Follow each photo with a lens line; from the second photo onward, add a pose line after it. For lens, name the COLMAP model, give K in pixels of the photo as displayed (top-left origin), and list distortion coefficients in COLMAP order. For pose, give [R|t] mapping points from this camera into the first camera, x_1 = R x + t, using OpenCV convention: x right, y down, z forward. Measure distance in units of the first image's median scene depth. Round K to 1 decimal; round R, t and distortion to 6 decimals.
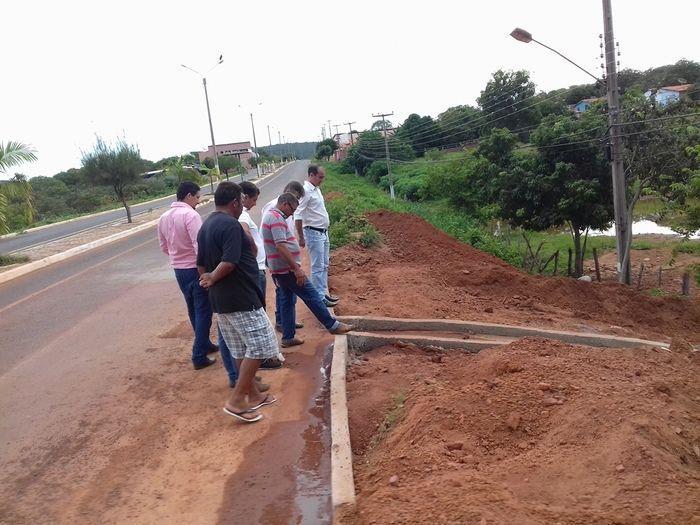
lens RADIAL K [[653.3, 0, 346.7], [0, 653.3, 262.7], [0, 0, 1]] dist [0.016646, -0.019674]
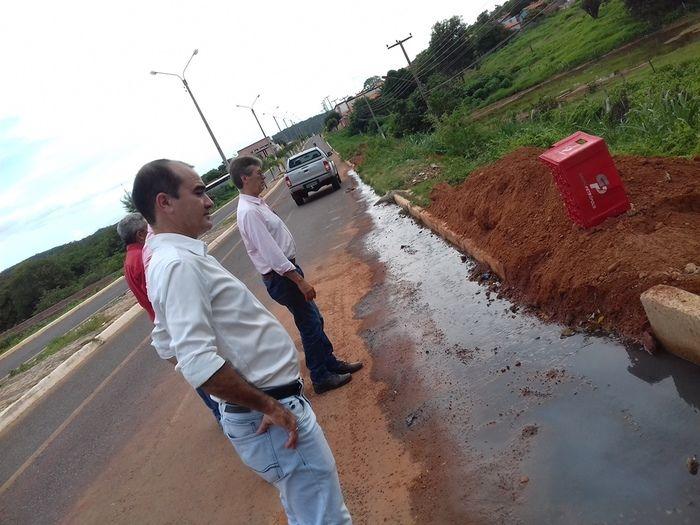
lens RADIAL K [[653.3, 0, 346.7], [0, 653.3, 262.7], [0, 0, 1]] dist [0.016646, -0.019674]
pose [[0.944093, -0.319953, -0.079487, 0.077092], [0.324049, 0.944963, 0.045145, 0.375232], [0.060668, -0.068379, 0.995813, -2.918097]]
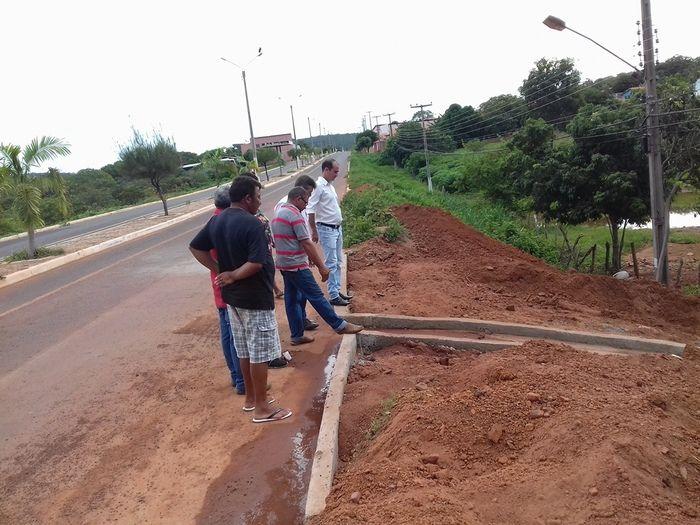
lens RADIAL K [[653.3, 0, 346.7], [0, 653.3, 262.7], [0, 0, 1]] dist [0.016646, -0.019674]
pose [[0.998028, 0.005409, -0.062540, 0.031764], [-0.004585, 0.999901, 0.013314, -0.006200], [0.062606, -0.013001, 0.997954, 0.012447]]
